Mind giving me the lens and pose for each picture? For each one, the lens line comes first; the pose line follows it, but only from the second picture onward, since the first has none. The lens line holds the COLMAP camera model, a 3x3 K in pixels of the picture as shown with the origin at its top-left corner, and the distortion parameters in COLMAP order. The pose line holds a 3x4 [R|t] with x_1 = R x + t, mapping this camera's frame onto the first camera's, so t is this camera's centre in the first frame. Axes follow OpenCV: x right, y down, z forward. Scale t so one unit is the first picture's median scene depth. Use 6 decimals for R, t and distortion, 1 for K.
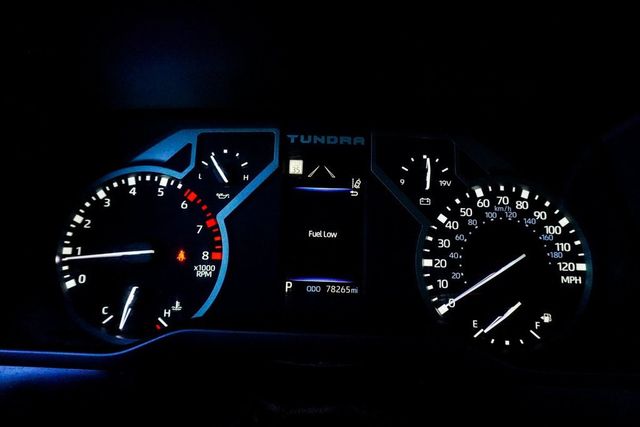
lens RADIAL K [[486.6, 0, 319.9], [0, 486.6, 214.9], [0, 0, 1]] dist [-0.053802, 0.015196]
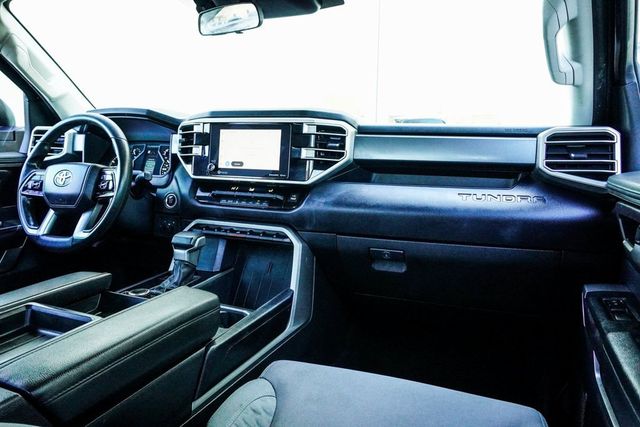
lens RADIAL K [[486.6, 0, 320.0], [0, 486.6, 218.7], [0, 0, 1]] dist [-0.053802, 0.015196]
pose [[0.933929, 0.044732, -0.354649, 3.528092], [-0.077756, 0.993805, -0.079412, 0.877498], [0.348899, 0.101741, 0.931621, -3.063768]]
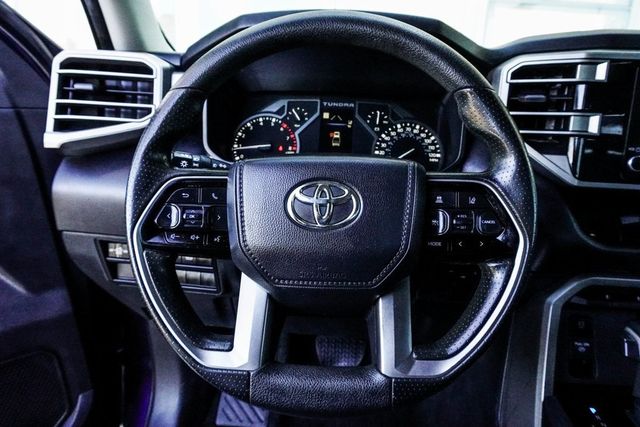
lens RADIAL K [[433.2, 0, 317.0], [0, 433.2, 214.9], [0, 0, 1]] dist [-0.045680, 0.021521]
pose [[0.998591, 0.025928, -0.046297, 0.020335], [-0.025004, 0.999478, 0.020446, 0.380654], [0.046803, -0.019259, 0.998718, -1.270139]]
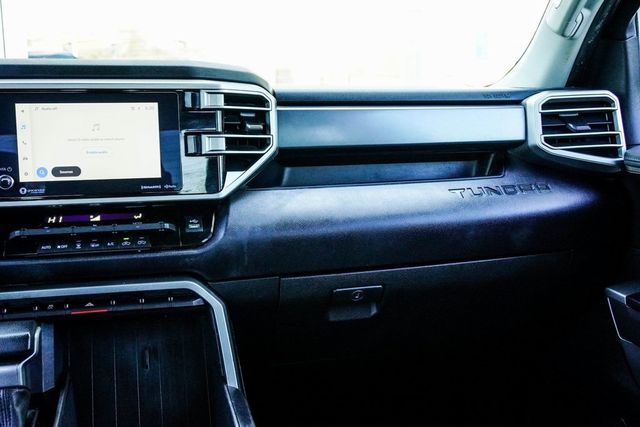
lens RADIAL K [[715.0, 0, 316.7], [0, 715.0, 213.1], [0, 0, 1]] dist [-0.015773, 0.000000]
pose [[0.961373, -0.076419, 0.264426, 1.618566], [0.096303, 0.993353, -0.063052, 0.620516], [-0.257850, 0.086082, 0.962343, -2.738632]]
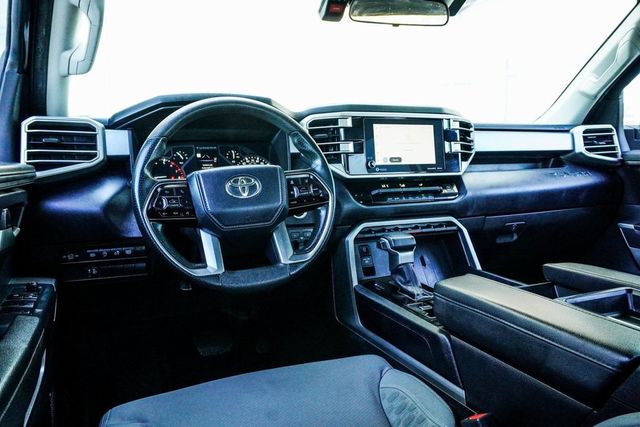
lens RADIAL K [[496.3, 0, 317.1], [0, 496.3, 215.0], [0, 0, 1]] dist [-0.030173, 0.005810]
pose [[0.909231, -0.088825, 0.406705, -0.854137], [0.140169, 0.985248, -0.098182, 0.900853], [-0.391984, 0.146277, 0.908268, -2.902914]]
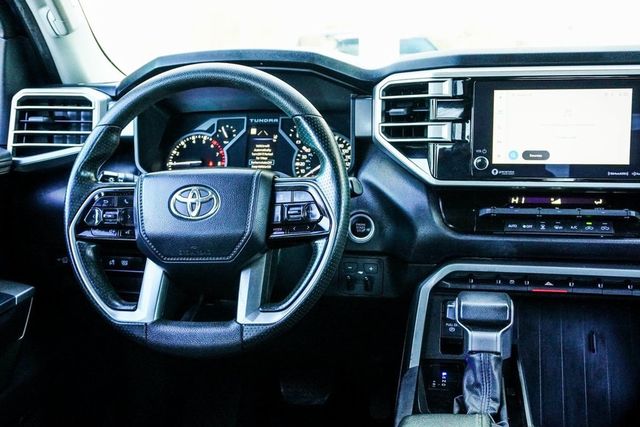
lens RADIAL K [[715.0, 0, 314.8], [0, 715.0, 217.4], [0, 0, 1]] dist [-0.015773, 0.000000]
pose [[0.984418, -0.009932, -0.175562, 0.994618], [0.001112, 0.998735, -0.050265, 0.586353], [0.175839, 0.049286, 0.983184, -2.843374]]
